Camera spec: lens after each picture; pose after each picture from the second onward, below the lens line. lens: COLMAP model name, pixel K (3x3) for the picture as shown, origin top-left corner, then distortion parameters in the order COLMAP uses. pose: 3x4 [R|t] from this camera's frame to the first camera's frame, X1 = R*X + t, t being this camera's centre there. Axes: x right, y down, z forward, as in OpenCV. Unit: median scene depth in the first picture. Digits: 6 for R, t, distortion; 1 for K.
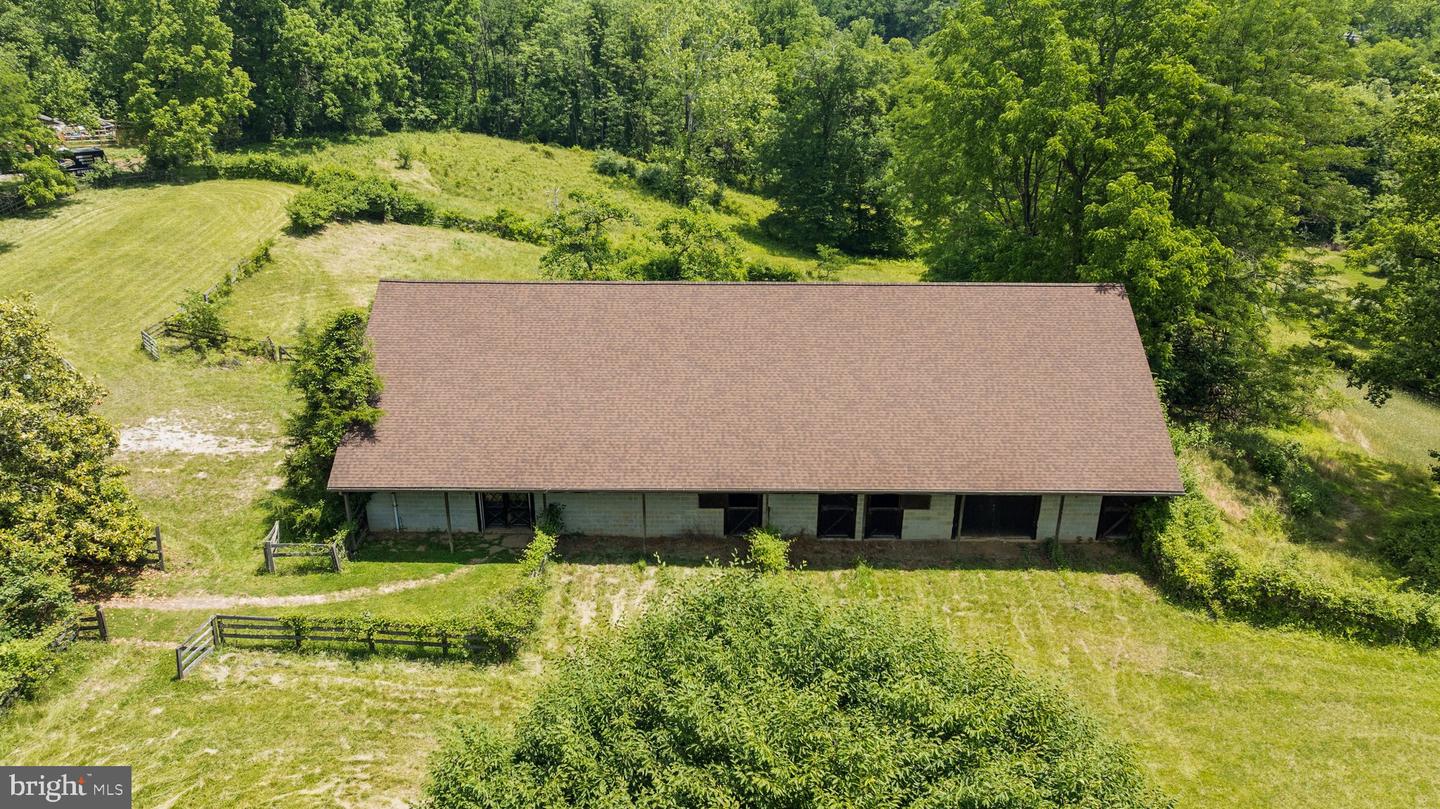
lens RADIAL K [[1044.8, 0, 684.8], [0, 1044.8, 422.9], [0, 0, 1]] dist [-0.028960, 0.032378]
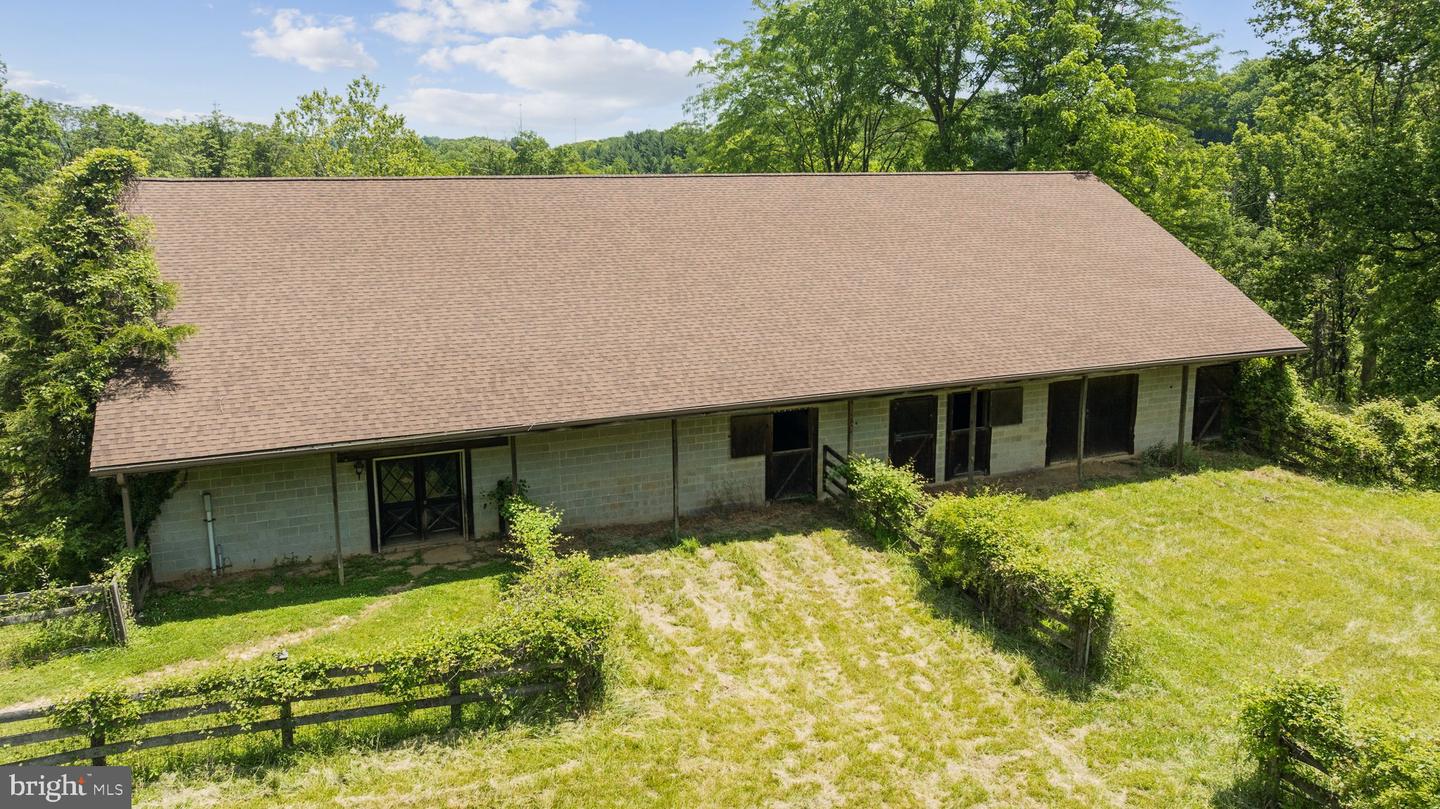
lens RADIAL K [[1044.8, 0, 659.6], [0, 1044.8, 357.2], [0, 0, 1]] dist [-0.028960, 0.032378]
pose [[0.924533, -0.078470, 0.372936, -0.261186], [0.169997, 0.960737, -0.219283, 0.156164], [-0.341087, 0.266132, 0.901573, 0.434851]]
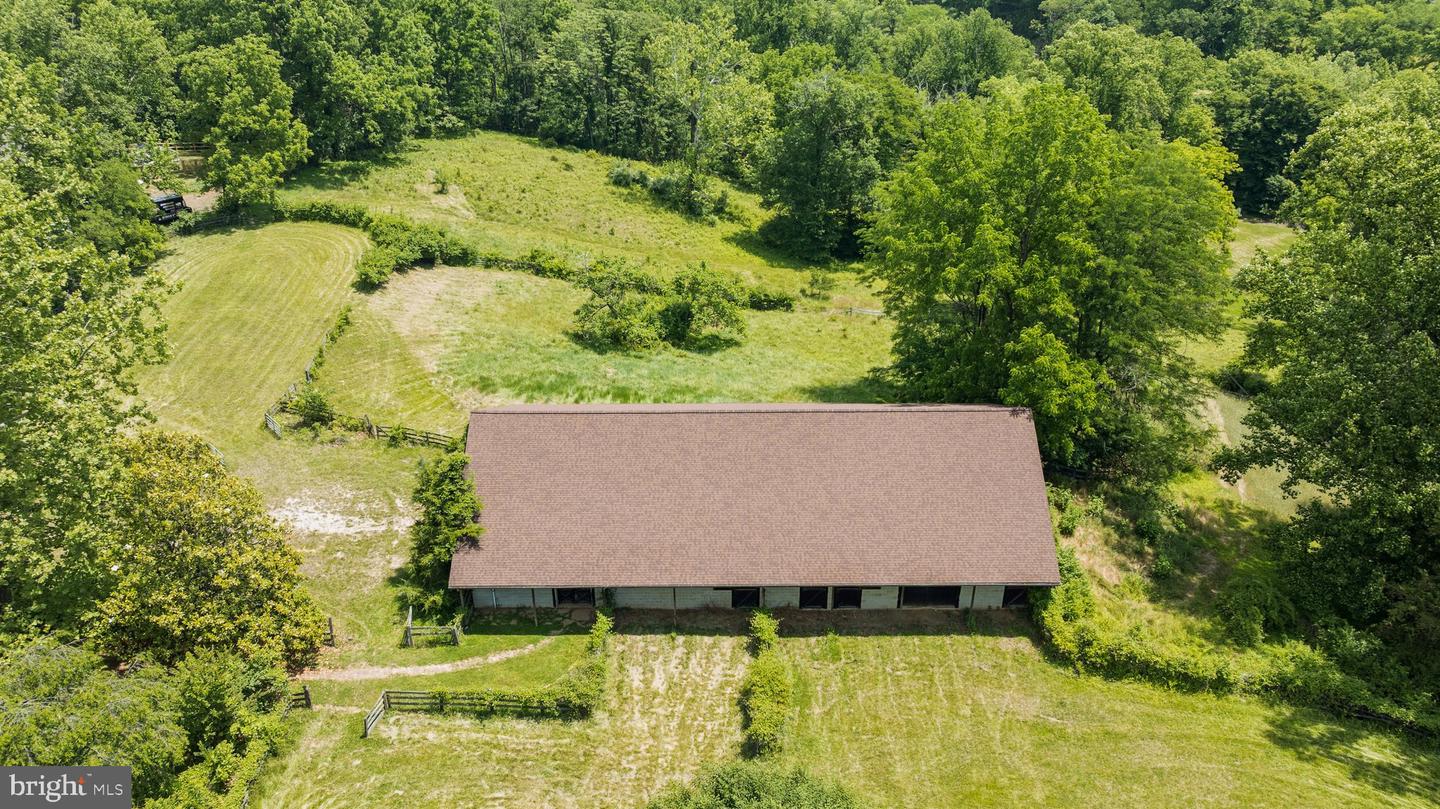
lens RADIAL K [[1044.8, 0, 687.5], [0, 1044.8, 407.1], [0, 0, 1]] dist [-0.028960, 0.032378]
pose [[0.999934, -0.011332, -0.001984, -0.015720], [0.011455, 0.996699, 0.080378, -0.273933], [0.001067, -0.080395, 0.996762, -0.359802]]
